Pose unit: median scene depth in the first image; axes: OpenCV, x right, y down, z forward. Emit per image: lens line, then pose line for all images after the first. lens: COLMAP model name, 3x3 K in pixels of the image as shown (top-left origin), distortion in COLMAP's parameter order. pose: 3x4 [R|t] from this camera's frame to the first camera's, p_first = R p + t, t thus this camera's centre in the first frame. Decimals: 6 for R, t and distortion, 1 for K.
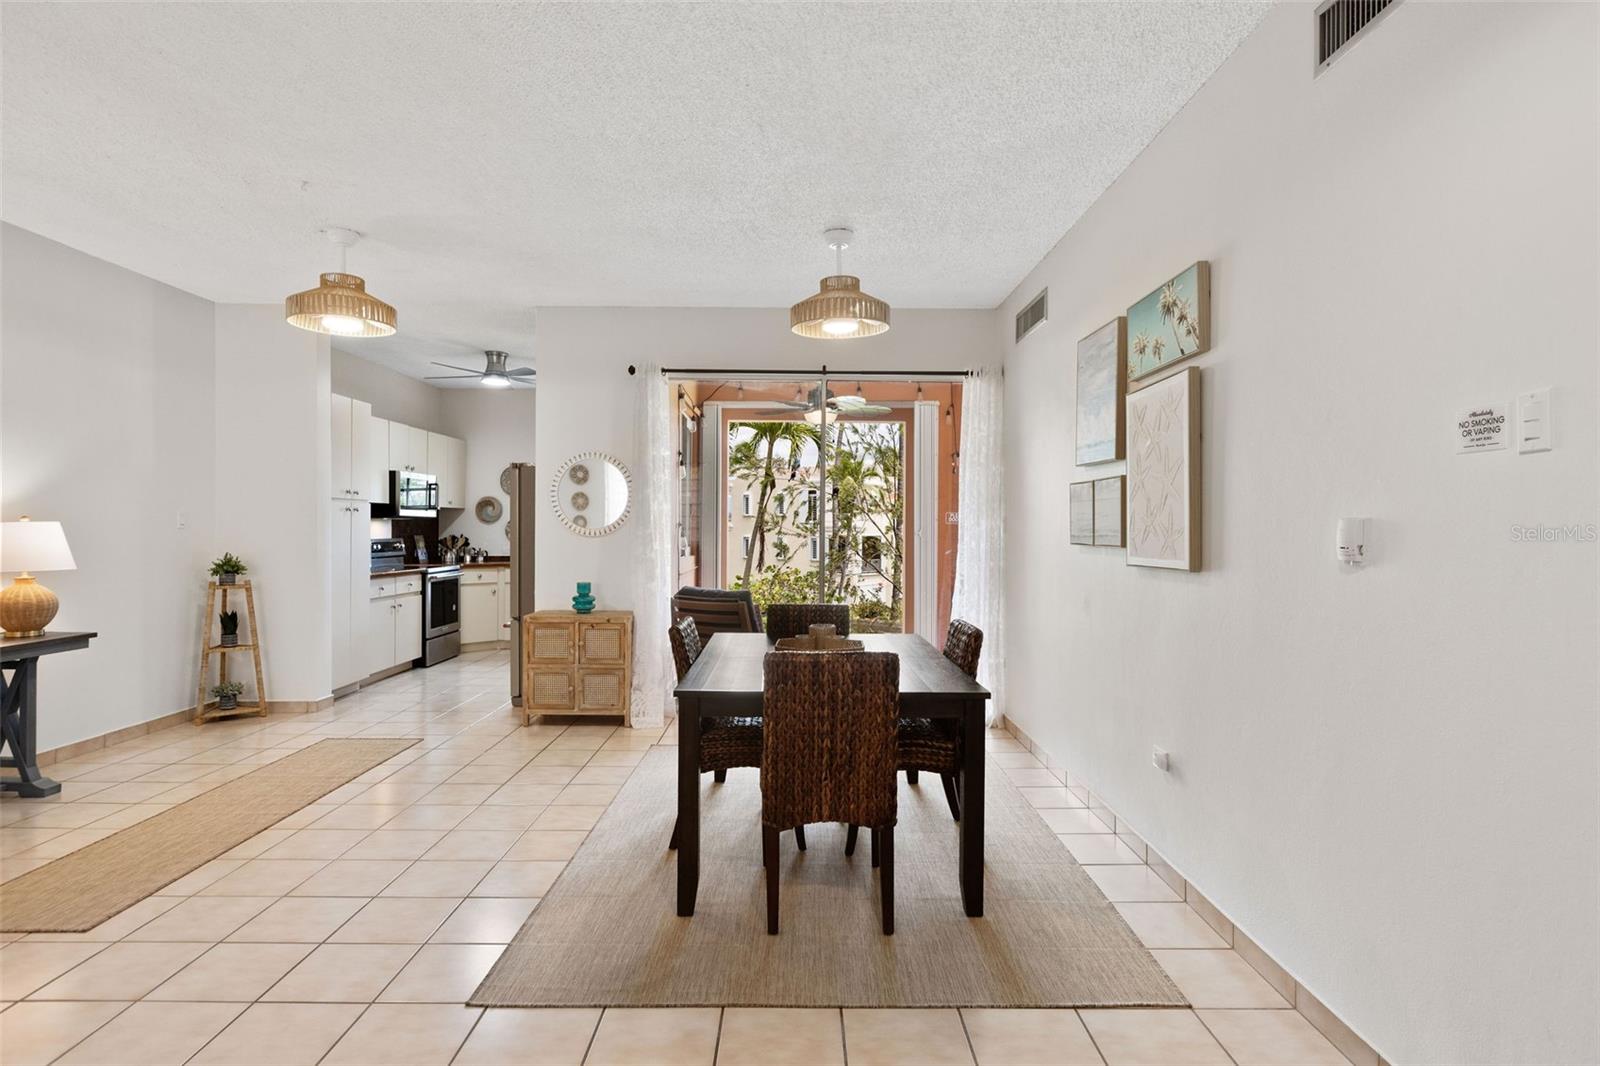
lens RADIAL K [[836.8, 0, 801.8], [0, 836.8, 530.5], [0, 0, 1]] dist [0.017565, 0.002033]
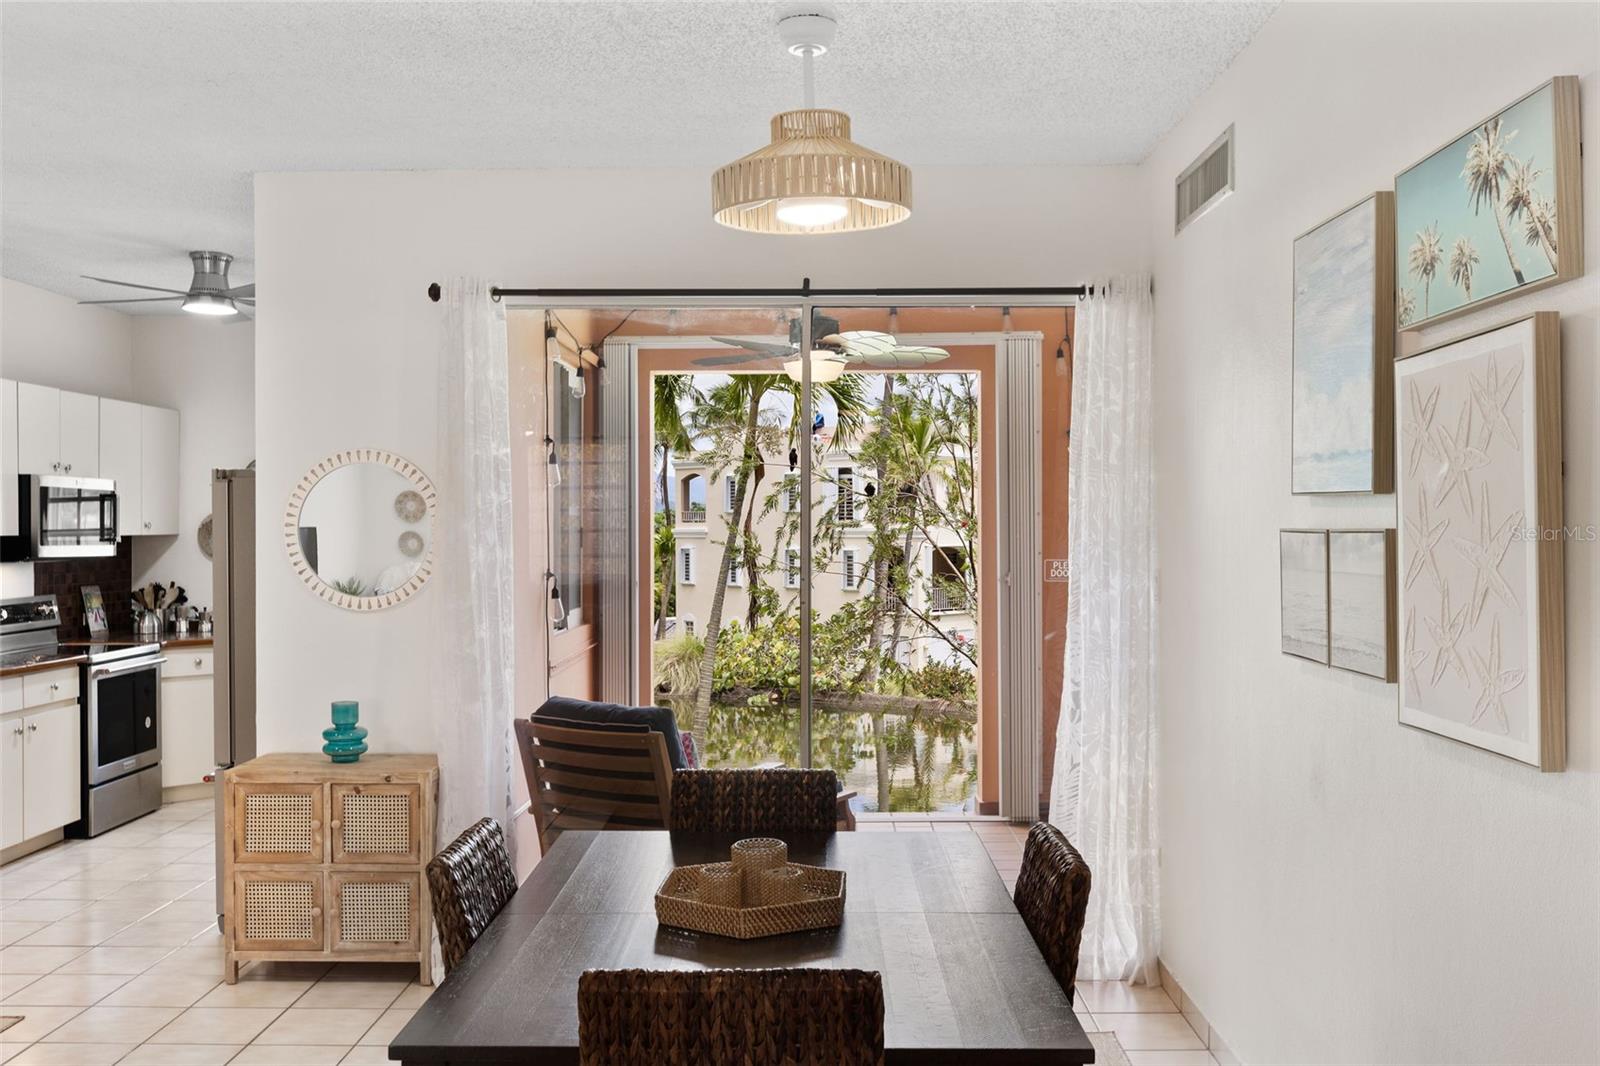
lens RADIAL K [[1434.6, 0, 802.2], [0, 1434.6, 530.3], [0, 0, 1]] dist [0.022791, -0.015186]
pose [[0.999694, -0.007859, -0.023459, 0.045177], [0.007860, 0.999969, -0.000030, -0.042351], [0.023458, -0.000155, 0.999725, 0.115369]]
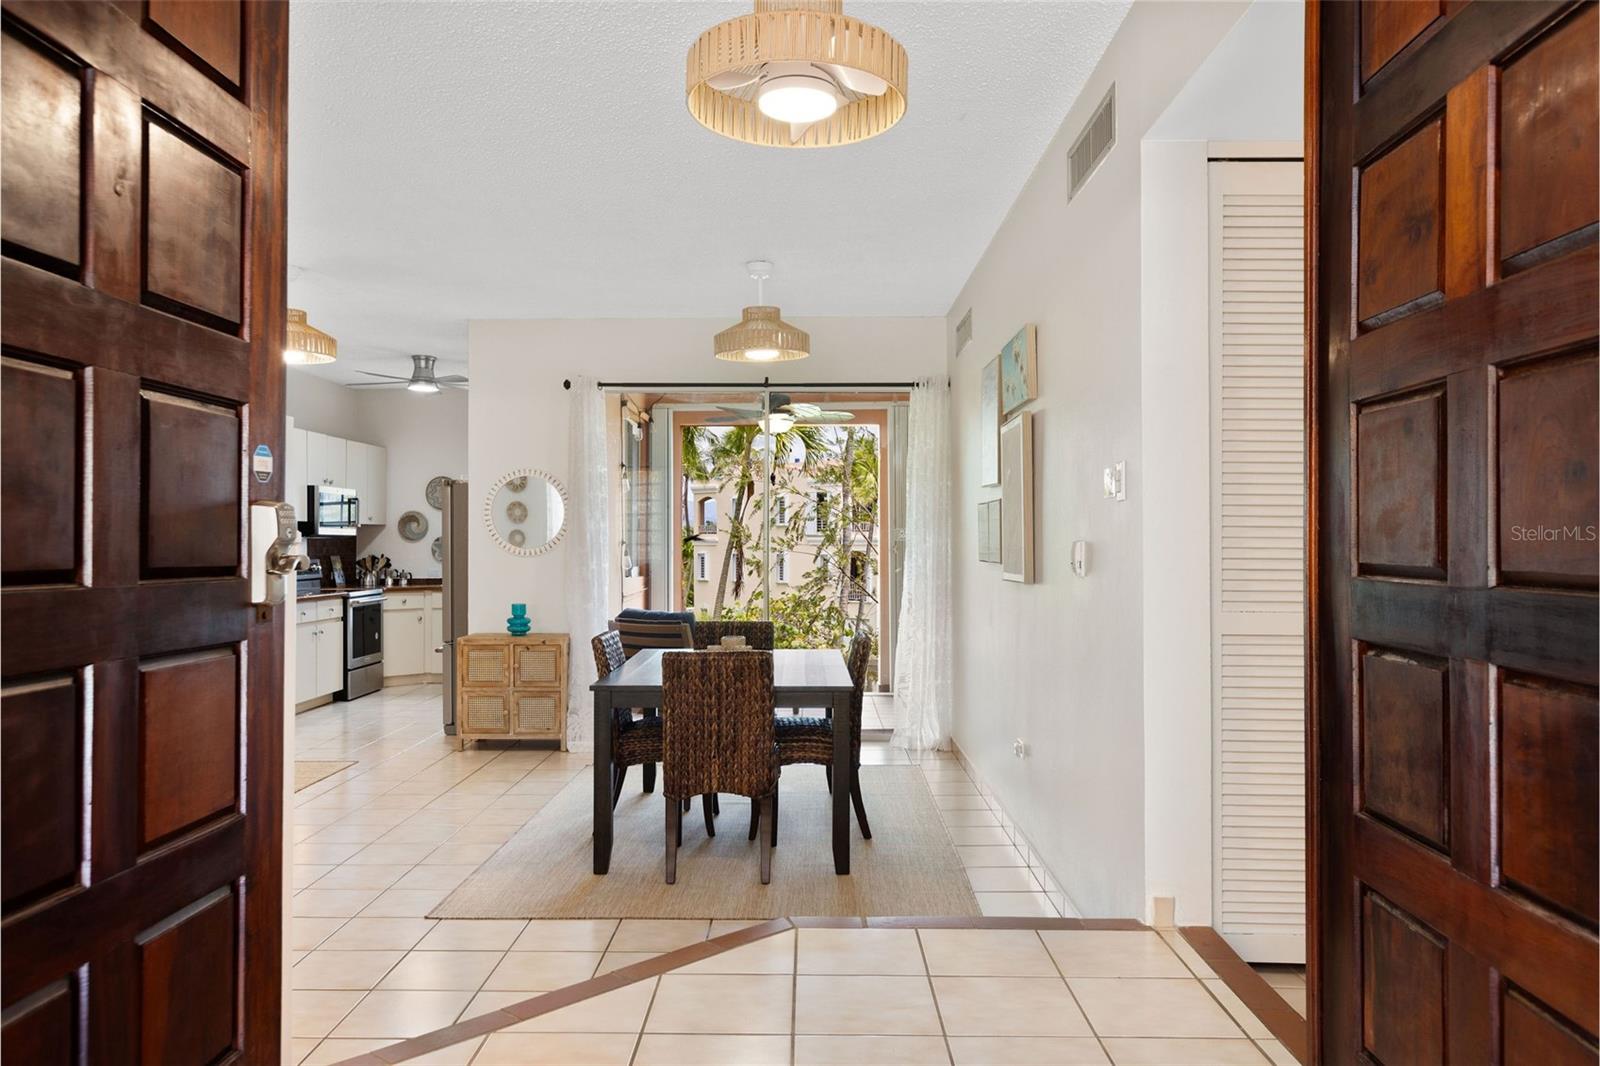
lens RADIAL K [[1139.7, 0, 800.7], [0, 1139.7, 529.1], [0, 0, 1]] dist [0.037989, -0.003111]
pose [[0.999821, -0.007115, -0.017526, 0.090454], [0.006888, 0.999892, -0.013016, -0.005114], [0.017617, 0.012893, 0.999762, -0.319695]]
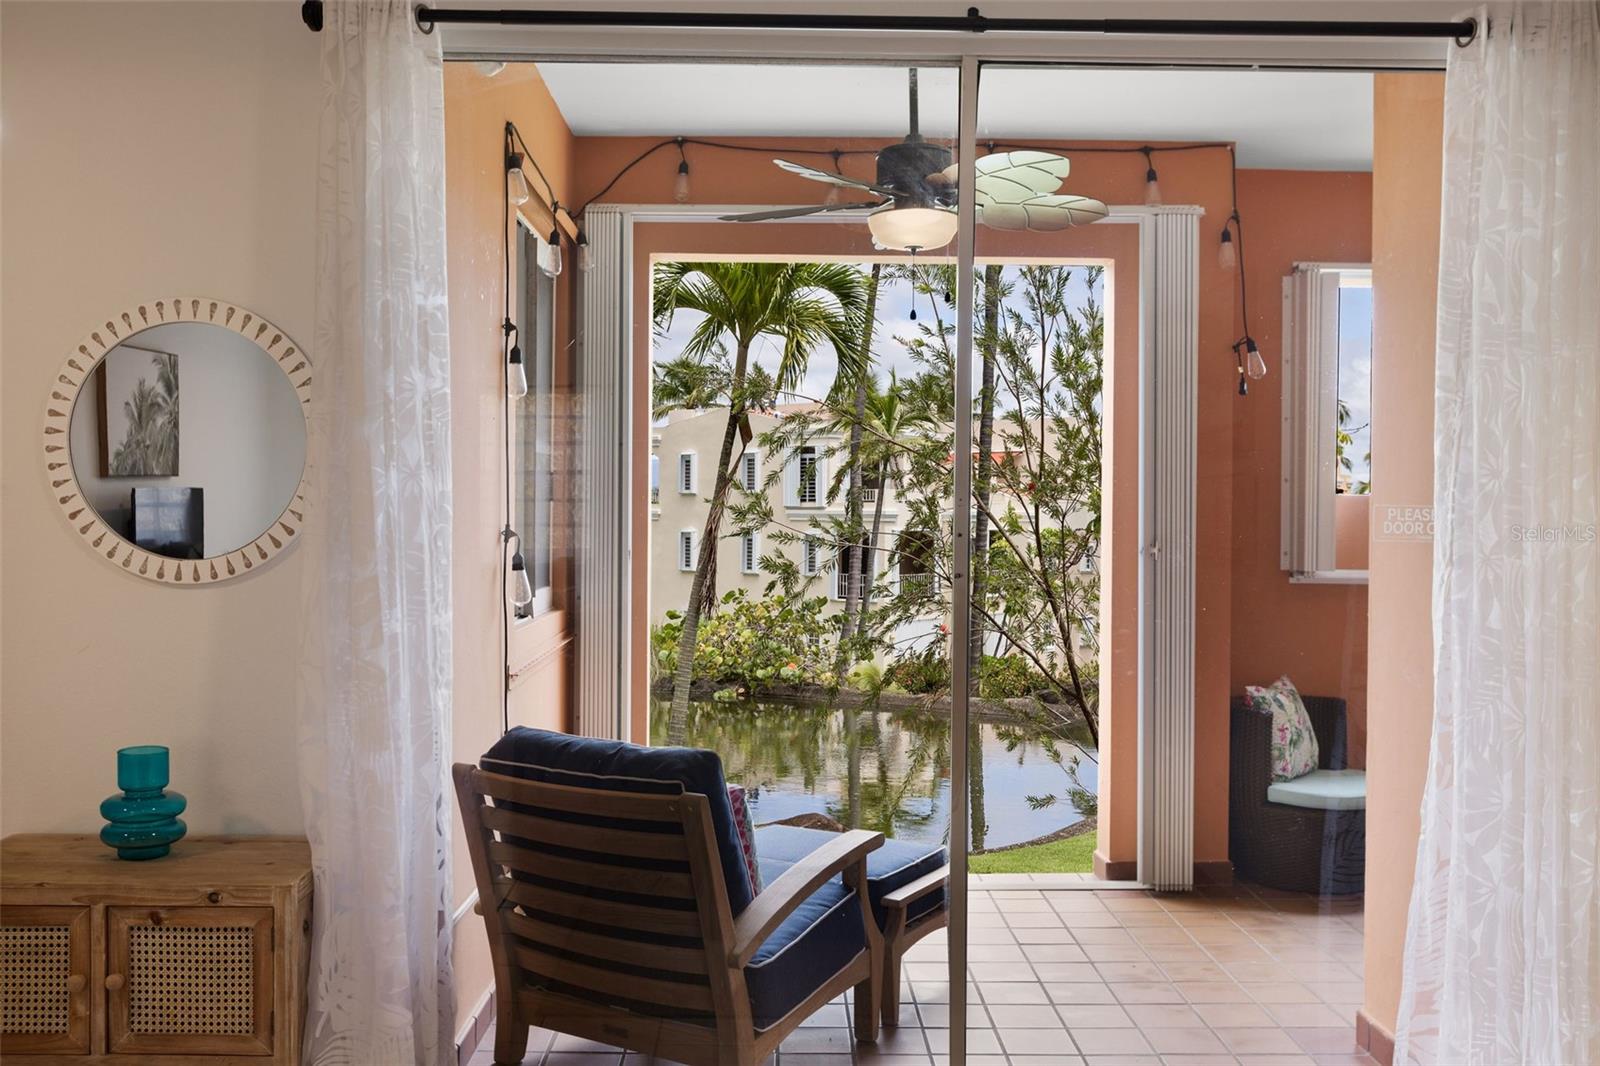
lens RADIAL K [[1439.9, 0, 799.9], [0, 1439.9, 528.4], [0, 0, 1]] dist [-0.001632, 0.010537]
pose [[0.999901, 0.000765, 0.014051, -0.042709], [-0.000871, 0.999971, 0.007569, -0.017261], [-0.014045, -0.007581, 0.999873, 0.505867]]
